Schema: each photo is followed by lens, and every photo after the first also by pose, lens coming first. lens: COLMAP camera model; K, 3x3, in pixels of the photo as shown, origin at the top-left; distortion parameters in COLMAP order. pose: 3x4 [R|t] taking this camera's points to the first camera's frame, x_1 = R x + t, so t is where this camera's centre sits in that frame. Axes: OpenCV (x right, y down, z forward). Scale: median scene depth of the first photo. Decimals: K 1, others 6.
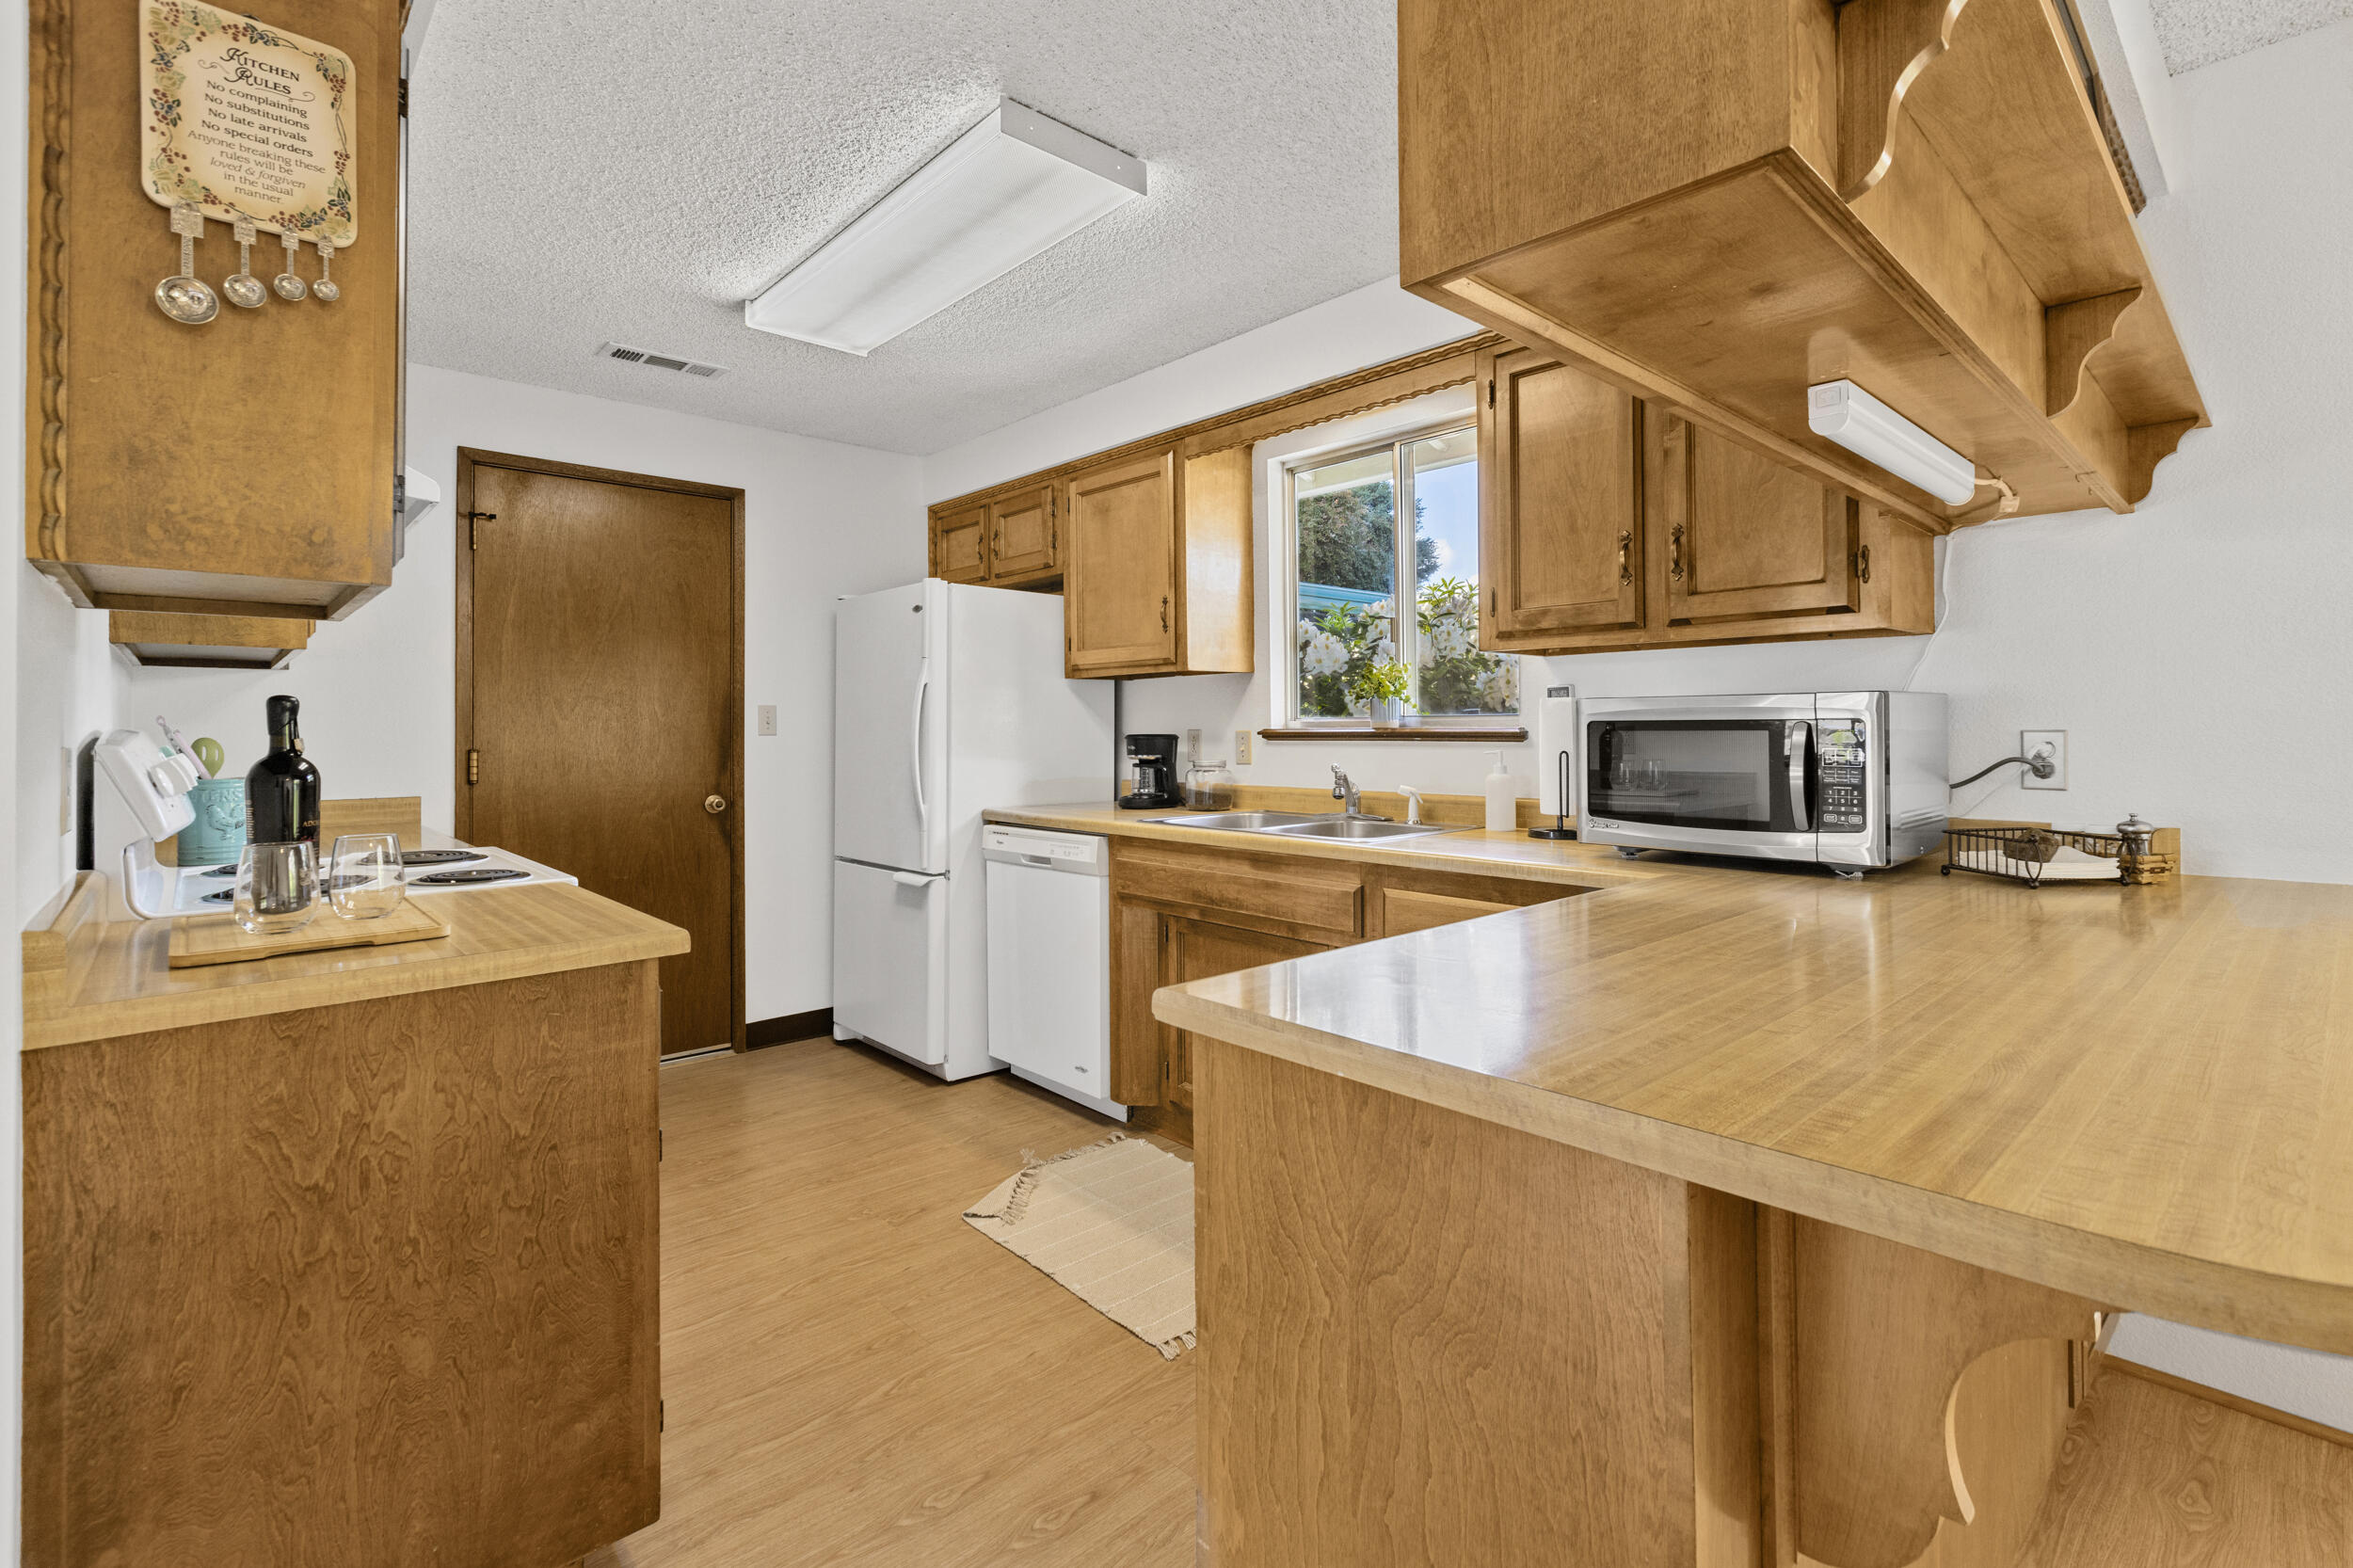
lens RADIAL K [[1072.8, 0, 1148.8], [0, 1072.8, 717.2], [0, 0, 1]] dist [-0.000814, -0.000387]
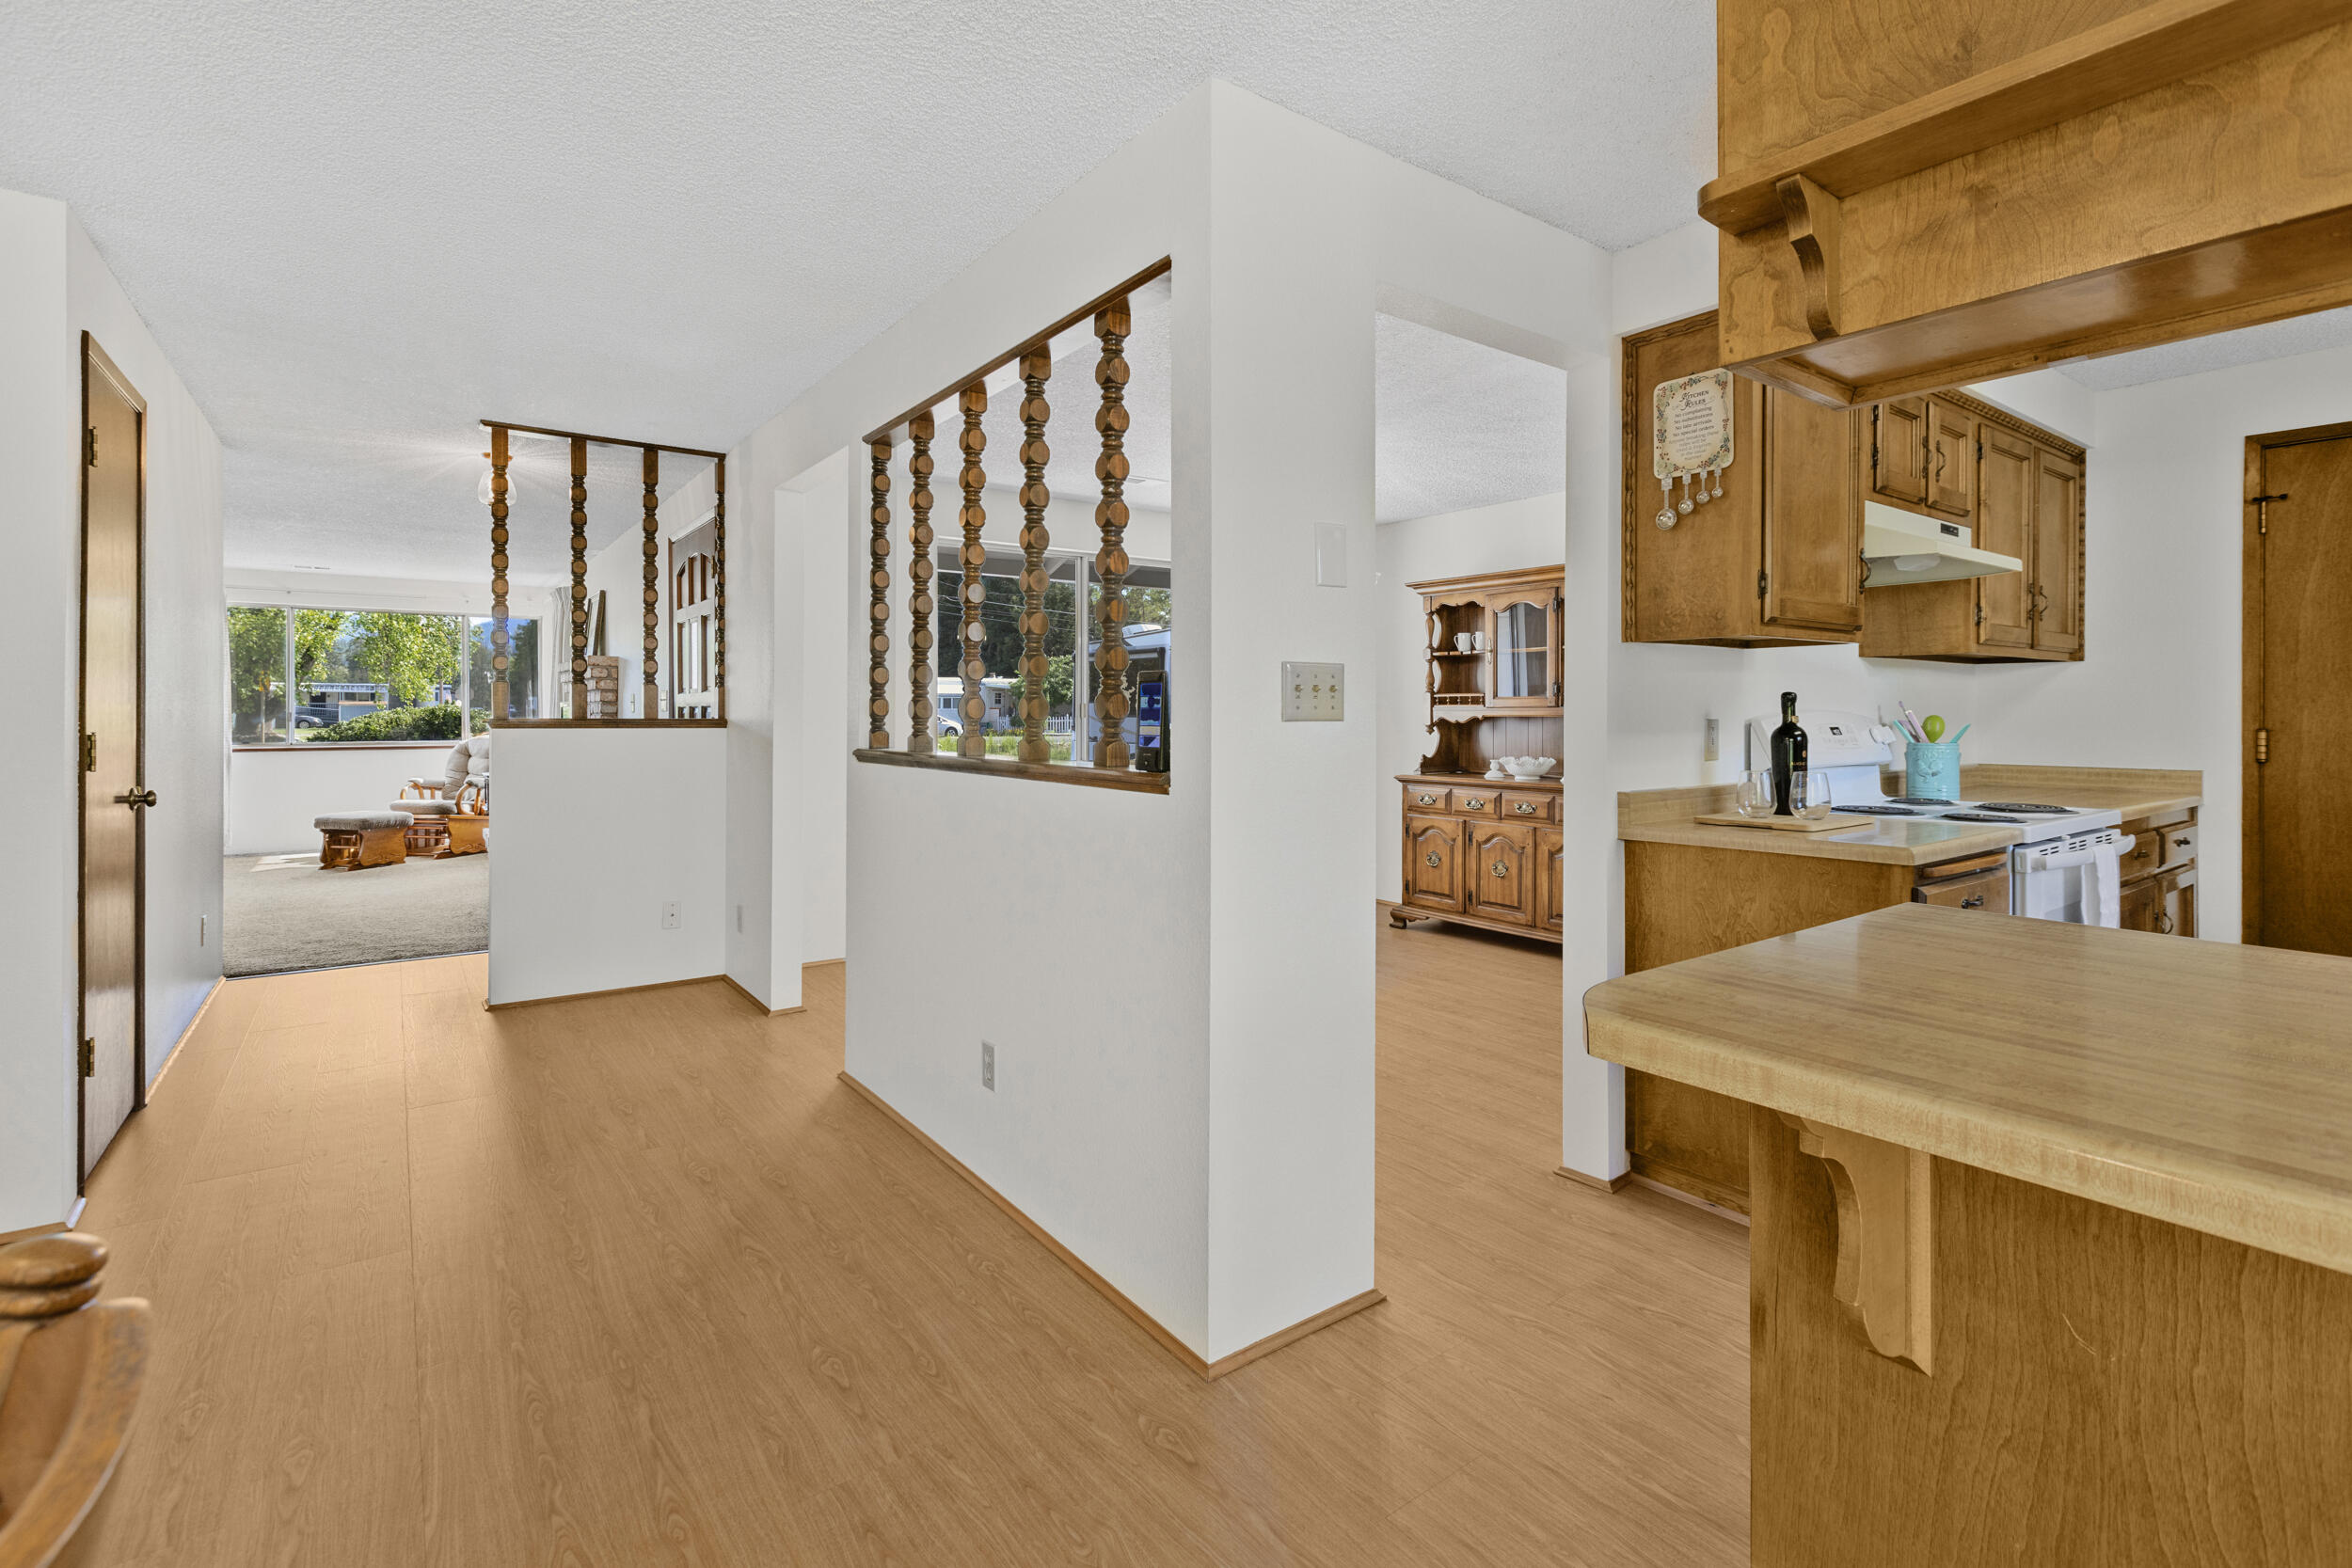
lens RADIAL K [[1072.3, 0, 1162.8], [0, 1072.3, 716.9], [0, 0, 1]] dist [-0.000814, -0.000387]
pose [[-0.106726, 0.009115, -0.994247, 0.486970], [0.012859, 0.999887, 0.007786, -0.002754], [0.994205, -0.011954, -0.106831, 0.064418]]
